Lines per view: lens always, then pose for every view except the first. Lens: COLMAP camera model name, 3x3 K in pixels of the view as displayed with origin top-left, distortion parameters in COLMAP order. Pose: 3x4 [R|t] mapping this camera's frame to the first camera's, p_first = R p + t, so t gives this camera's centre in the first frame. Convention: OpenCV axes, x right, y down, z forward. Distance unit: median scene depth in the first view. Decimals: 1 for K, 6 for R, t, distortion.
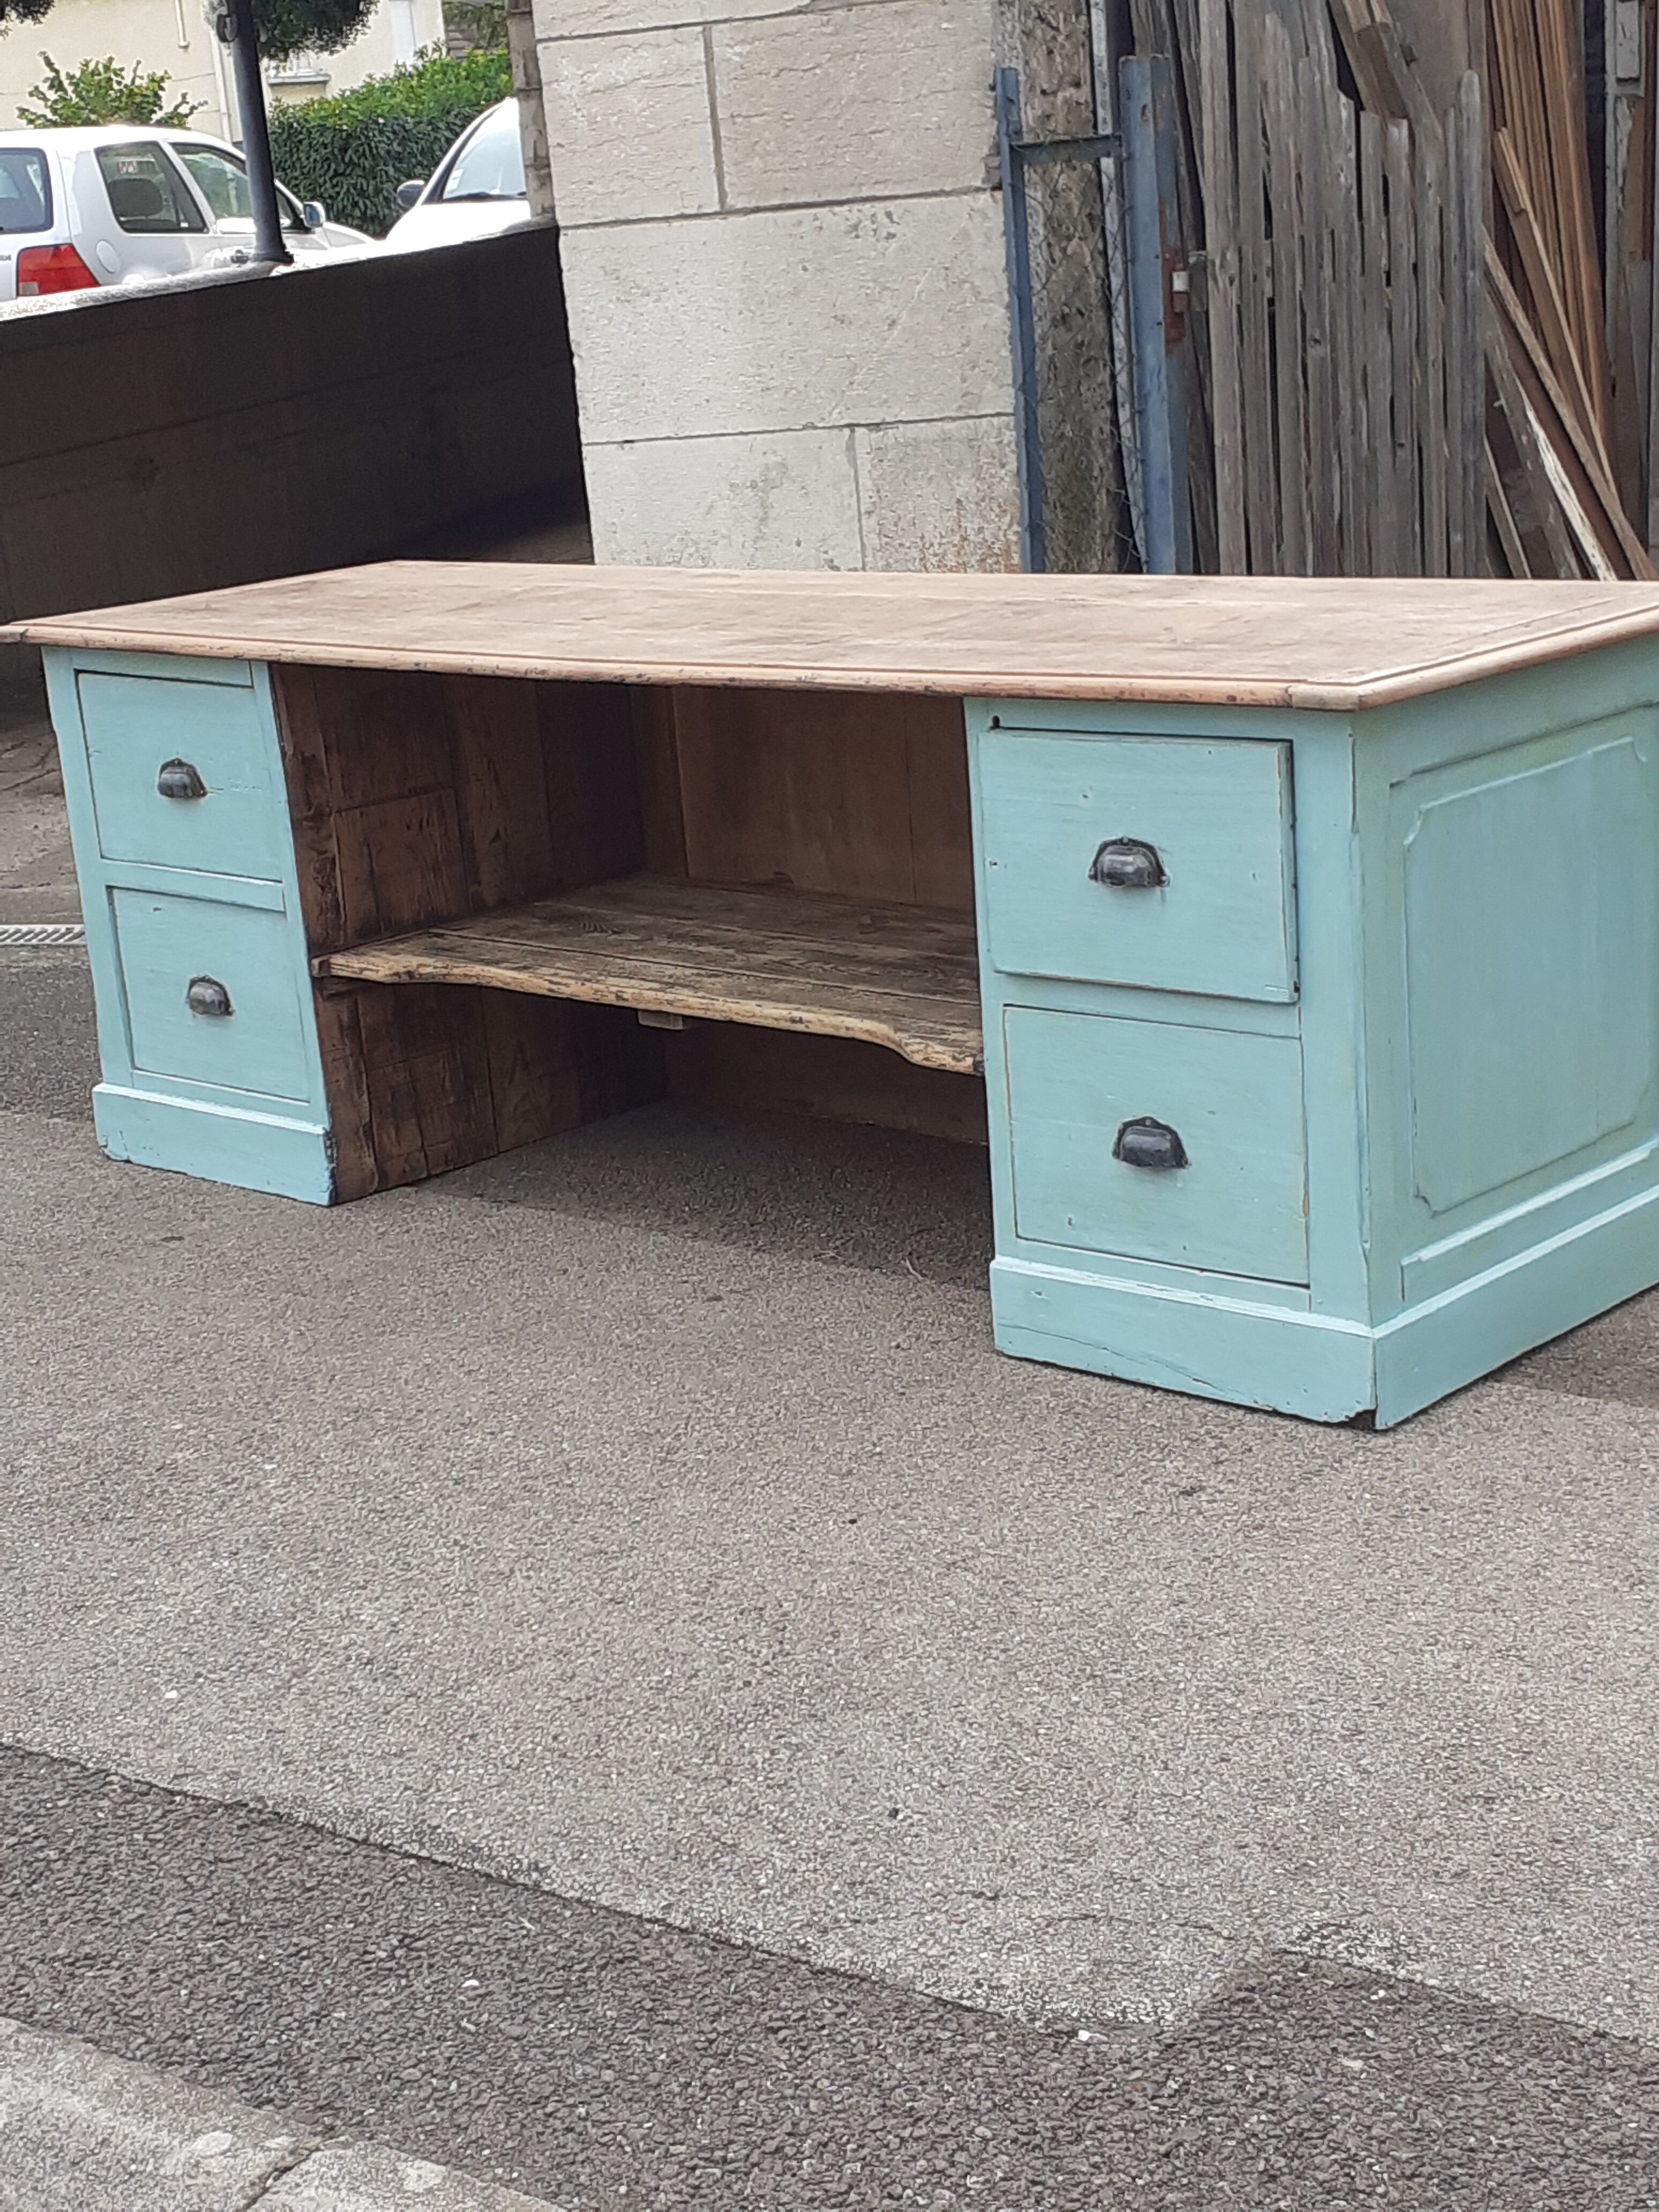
lens RADIAL K [[3571.7, 0, 786.7], [0, 3571.7, 1114.5], [0, 0, 1]] dist [0.275945, -0.912146]
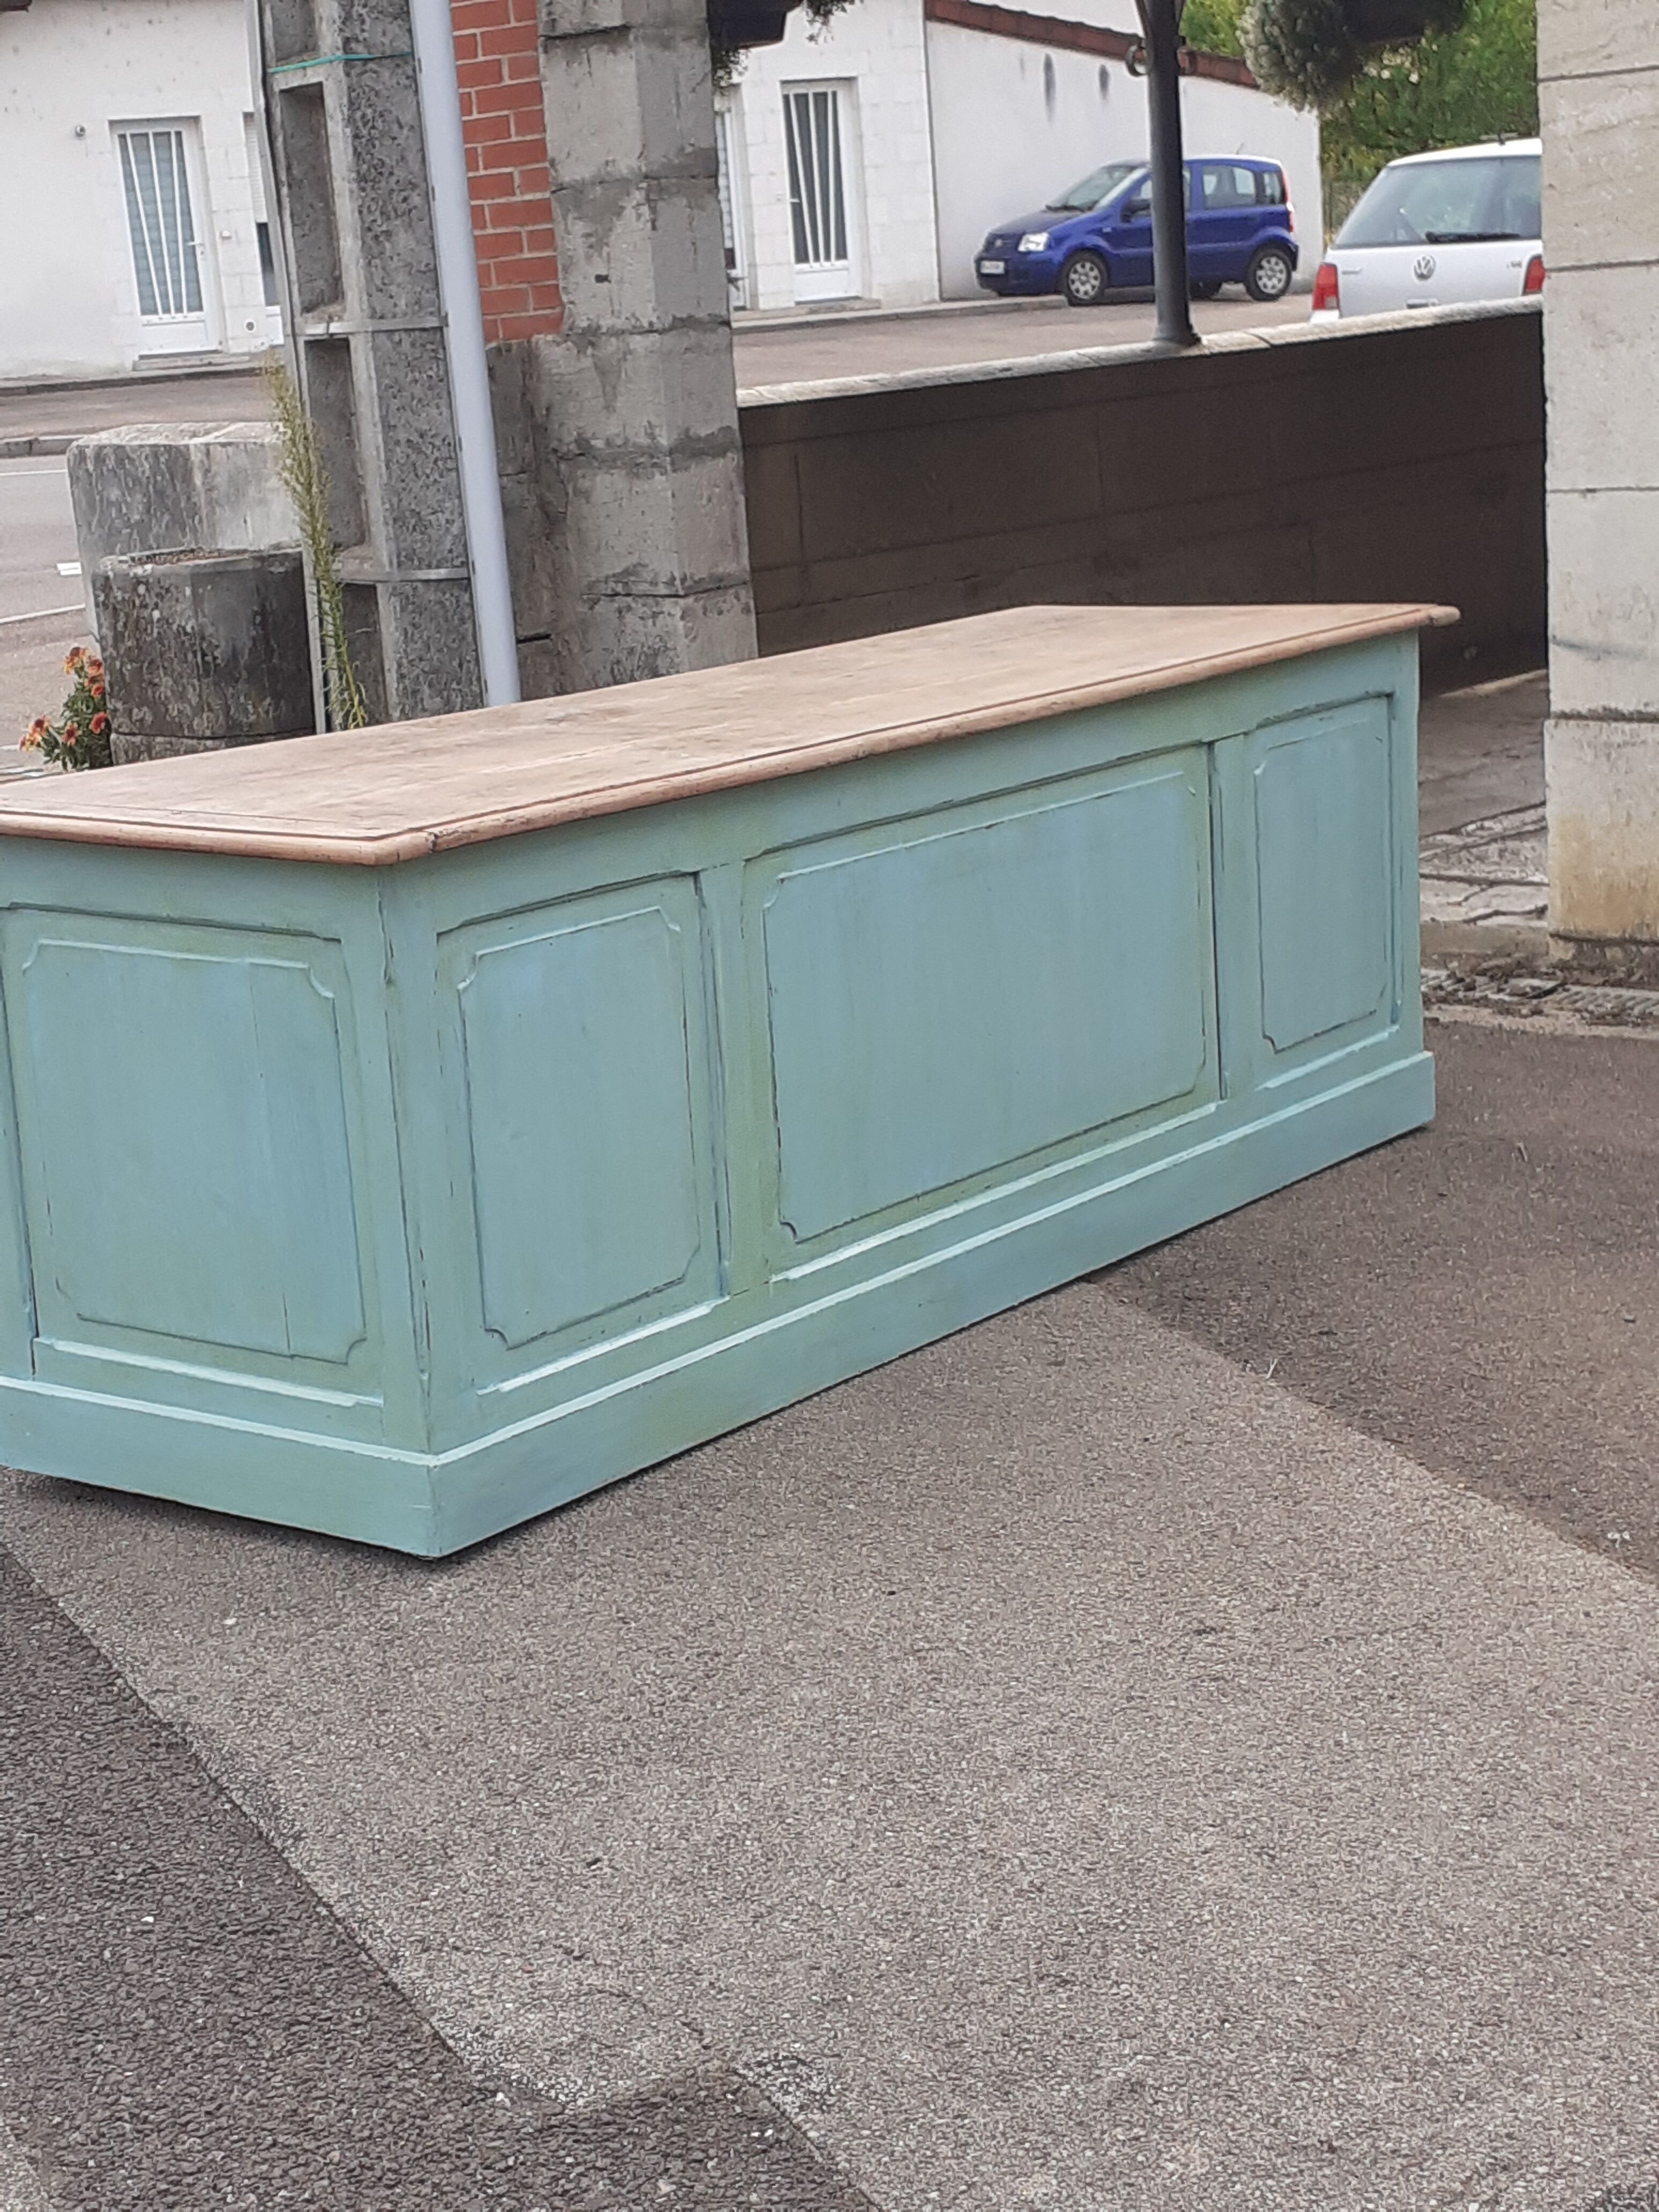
lens RADIAL K [[3571.7, 0, 786.7], [0, 3571.7, 1114.5], [0, 0, 1]] dist [0.275945, -0.912146]
pose [[0.879927, 0.134095, -0.455792, 0.315543], [-0.132127, 0.990566, 0.036349, -0.038543], [0.456367, 0.028238, 0.889344, 0.059080]]
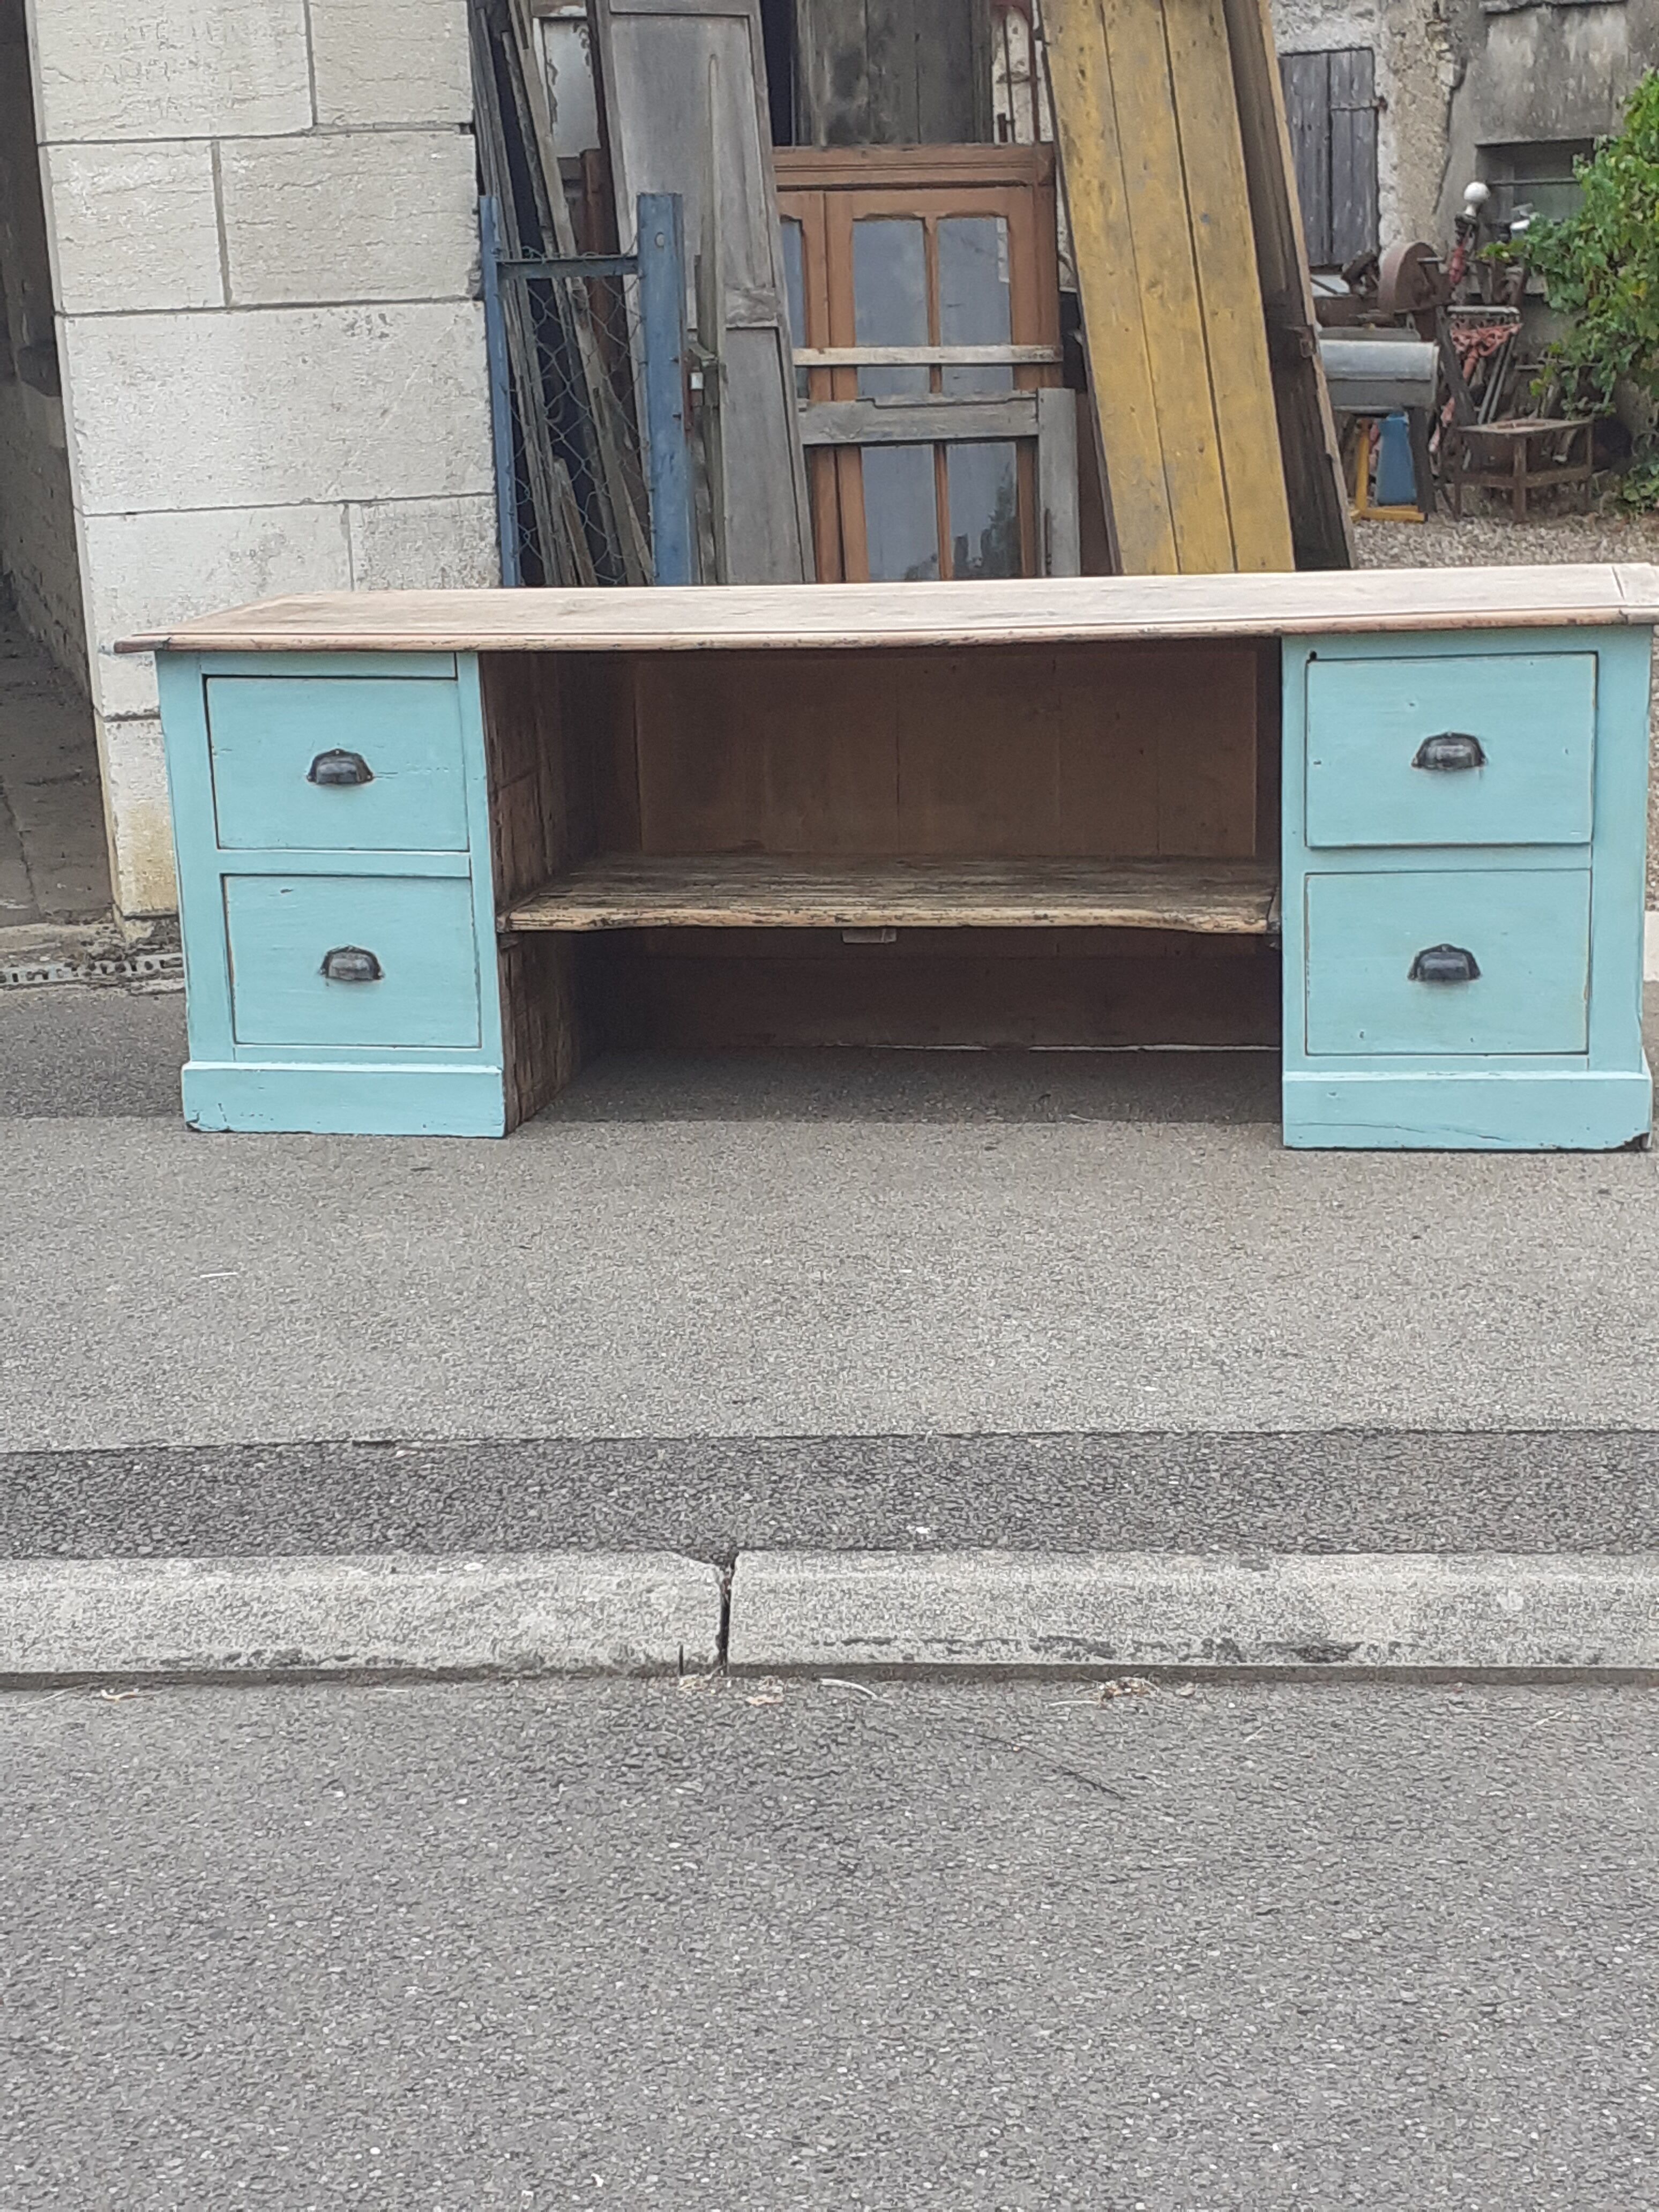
lens RADIAL K [[3571.7, 0, 786.7], [0, 3571.7, 1114.5], [0, 0, 1]] dist [0.275945, -0.912146]
pose [[0.843704, -0.075214, 0.531513, -0.637217], [0.105663, 0.994034, -0.027061, 0.057264], [-0.526307, 0.078993, 0.846618, -0.007795]]
